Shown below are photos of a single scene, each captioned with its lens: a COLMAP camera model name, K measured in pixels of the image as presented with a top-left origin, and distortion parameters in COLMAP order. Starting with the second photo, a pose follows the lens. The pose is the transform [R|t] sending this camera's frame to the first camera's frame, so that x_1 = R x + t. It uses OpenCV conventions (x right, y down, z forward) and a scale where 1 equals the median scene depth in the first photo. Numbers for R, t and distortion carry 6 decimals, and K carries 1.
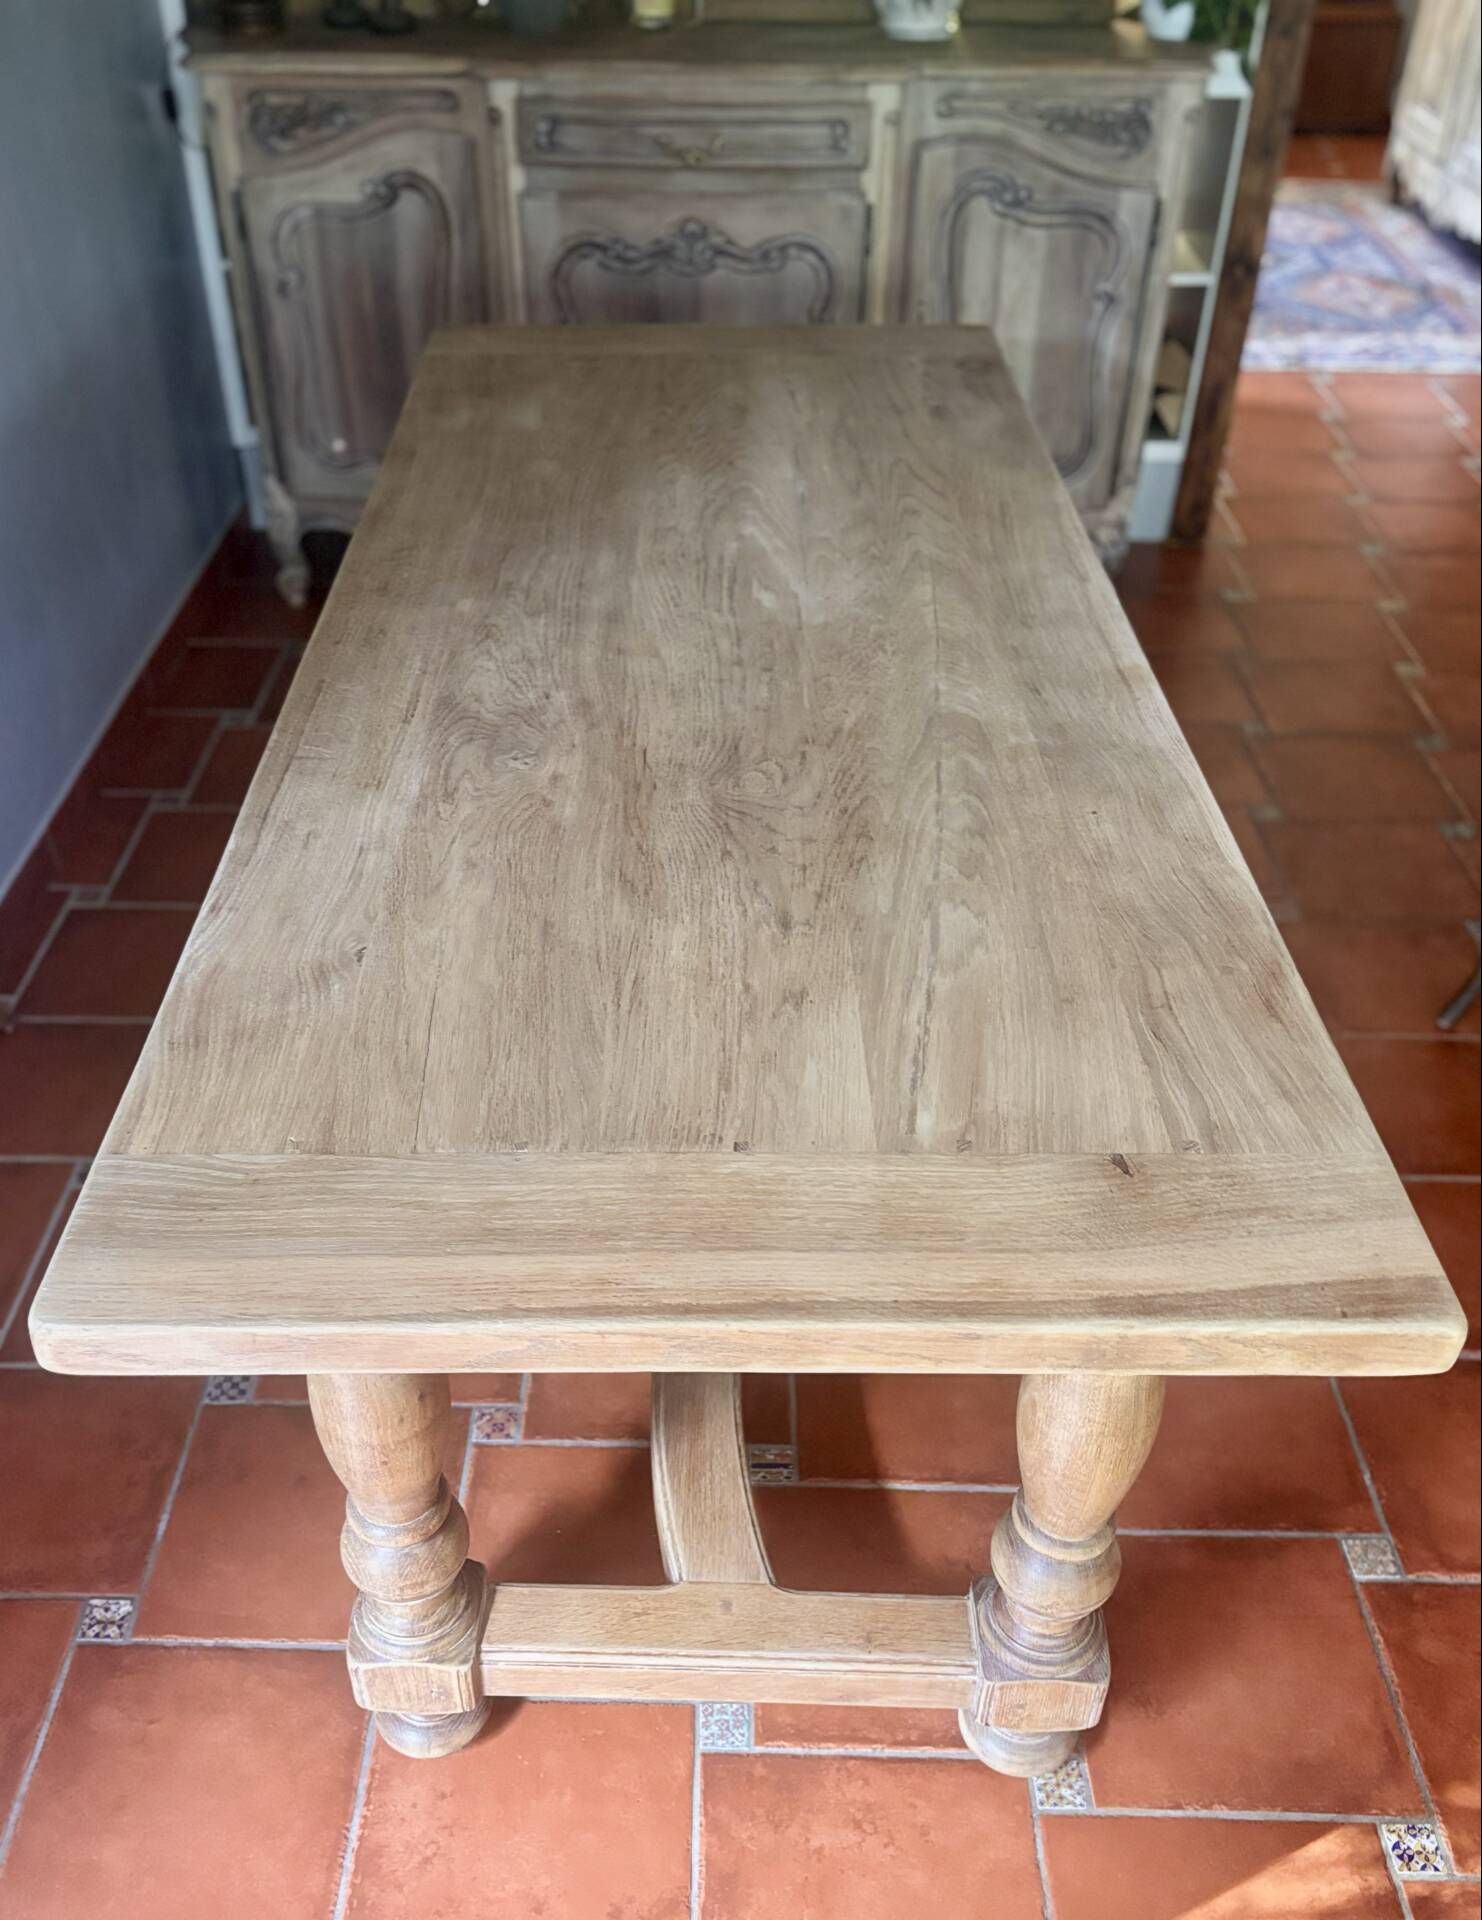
lens RADIAL K [[1656.3, 0, 685.2], [0, 1656.3, 1116.3], [0, 0, 1]] dist [0.013813, -0.009172]
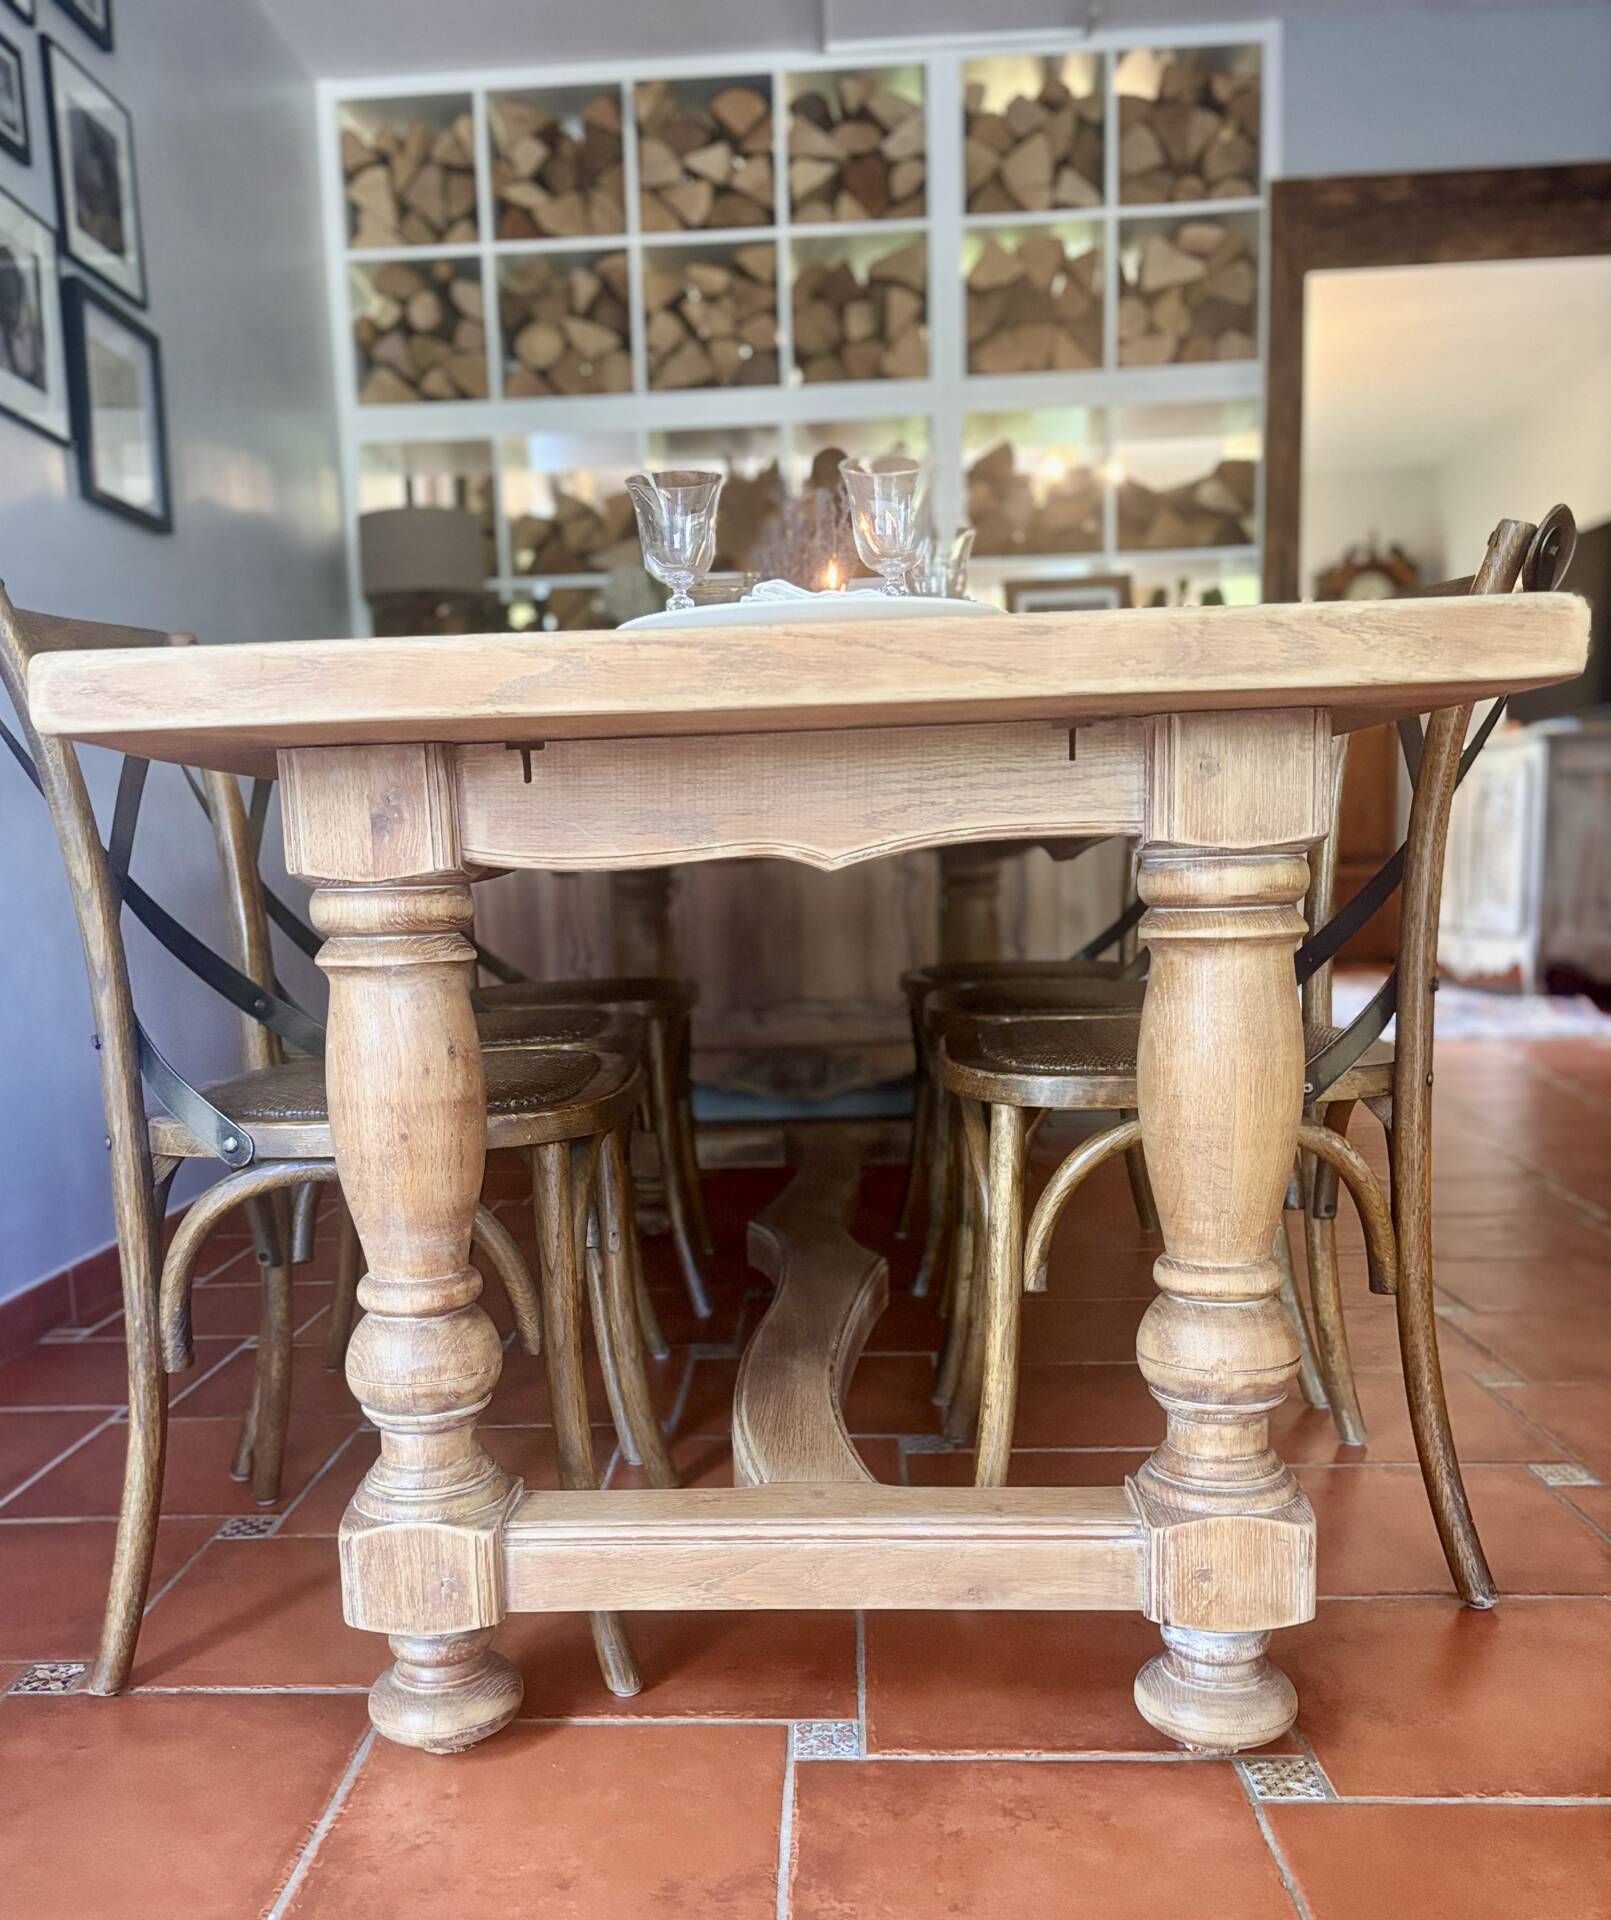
lens RADIAL K [[1667.4, 0, 747.1], [0, 1667.4, 1162.4], [0, 0, 1]] dist [0.060681, -0.117130]
pose [[0.998848, -0.028088, -0.038895, 0.026047], [0.004958, 0.866790, -0.498649, 0.549056], [0.047720, 0.497882, 0.865931, 0.217364]]
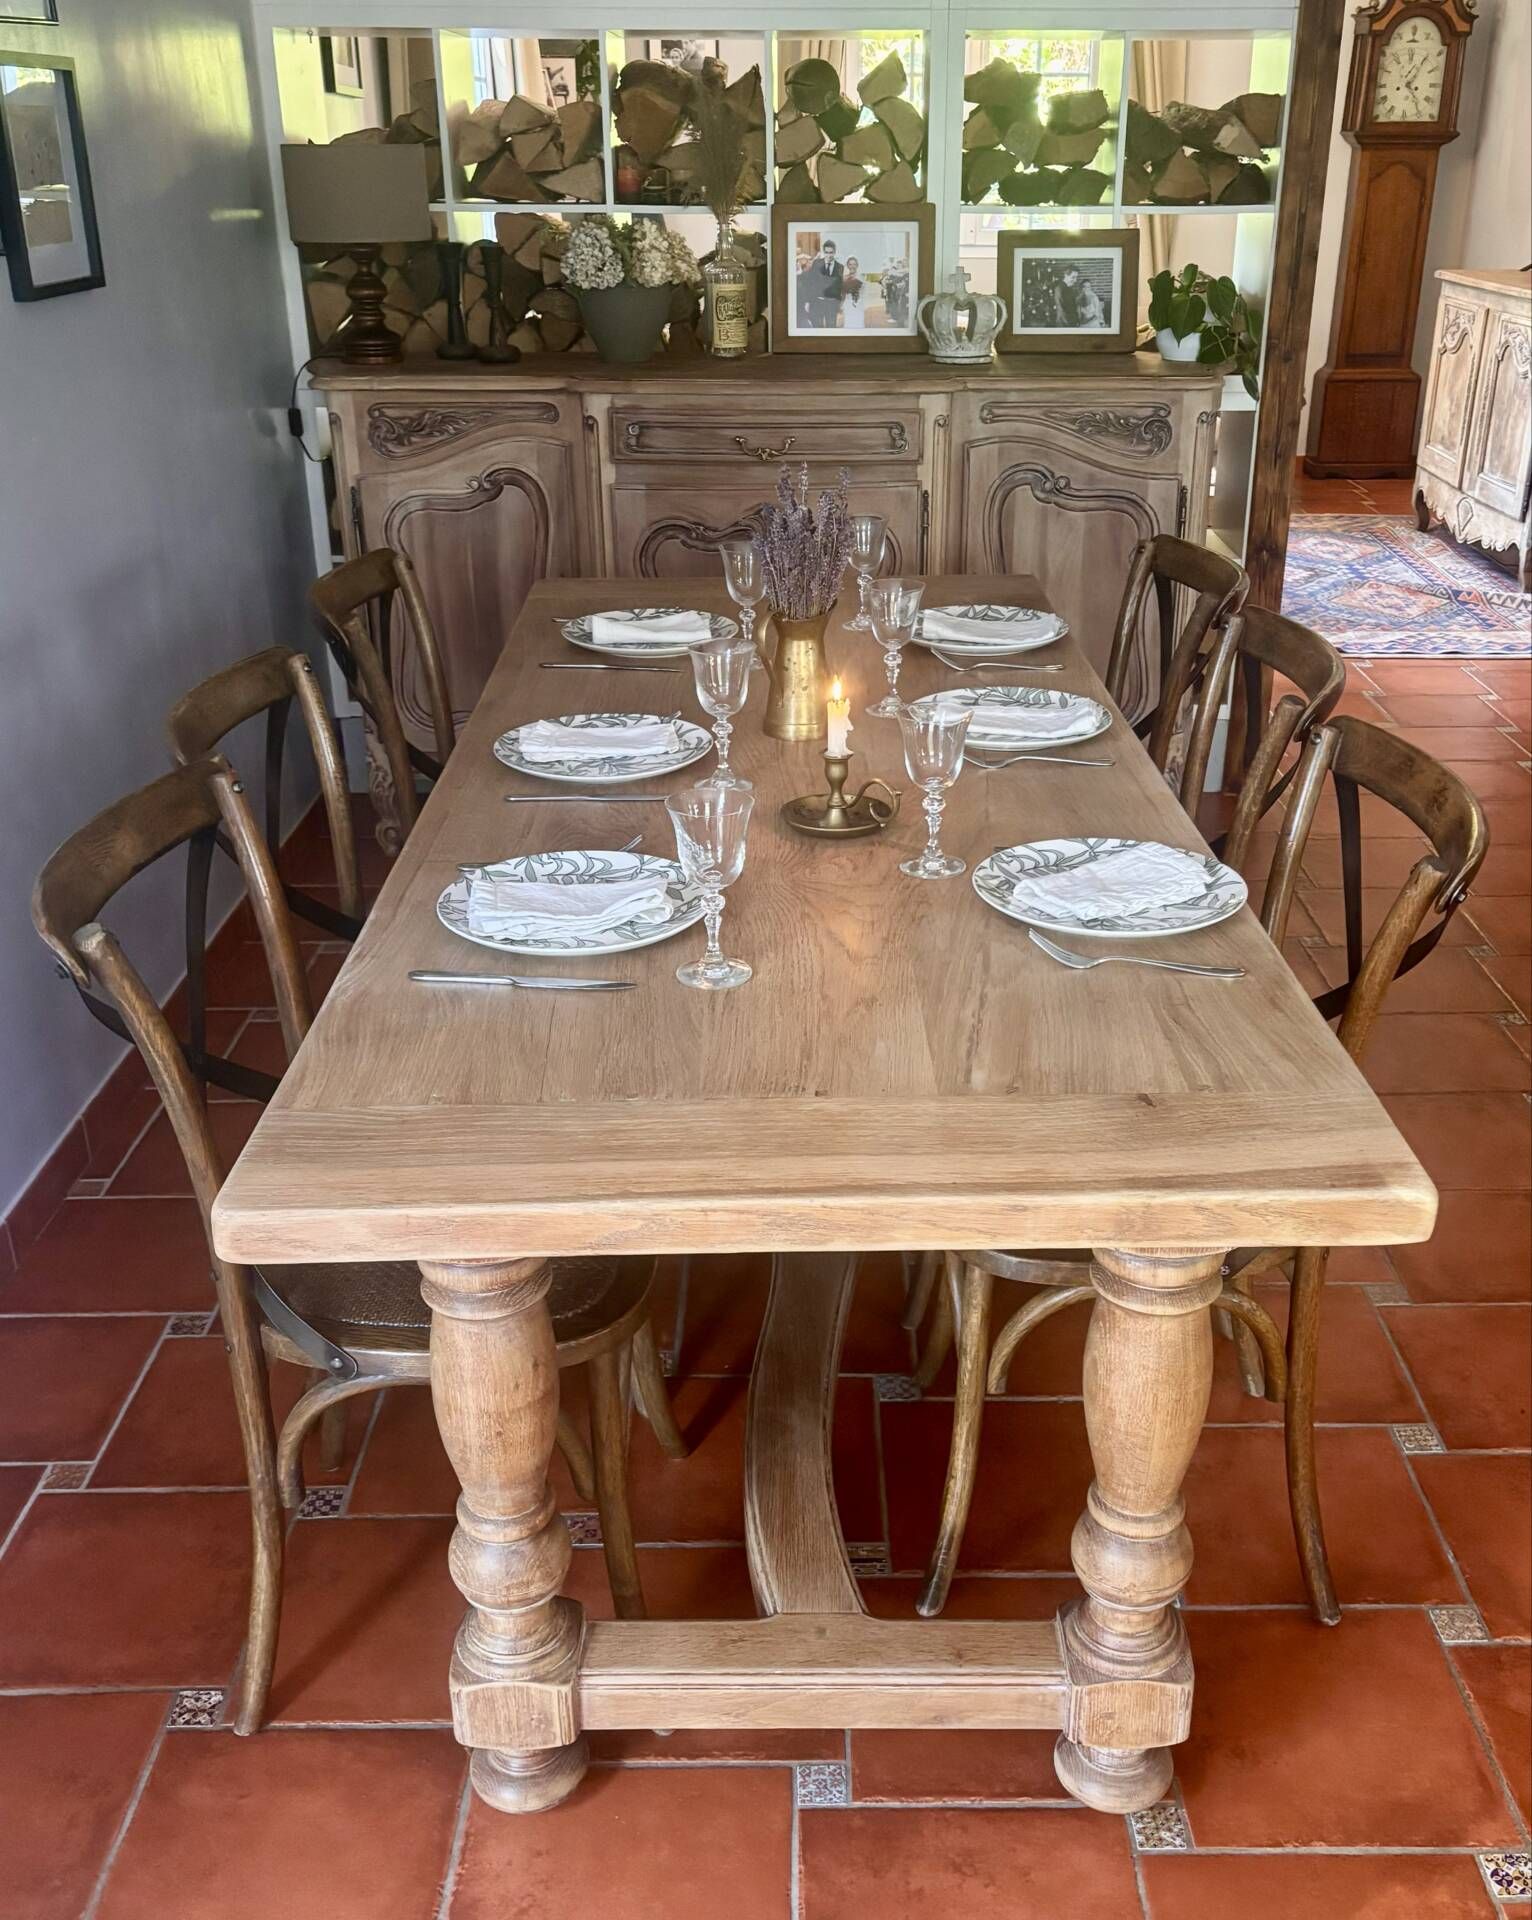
lens RADIAL K [[1814.4, 0, 812.0], [0, 1814.4, 1034.6], [0, 0, 1]] dist [0.000356, 0.027723]
pose [[0.999558, -0.015112, 0.025599, -0.003579], [0.021026, 0.968161, -0.249443, 0.214152], [-0.021014, 0.249871, 0.968051, -0.177122]]
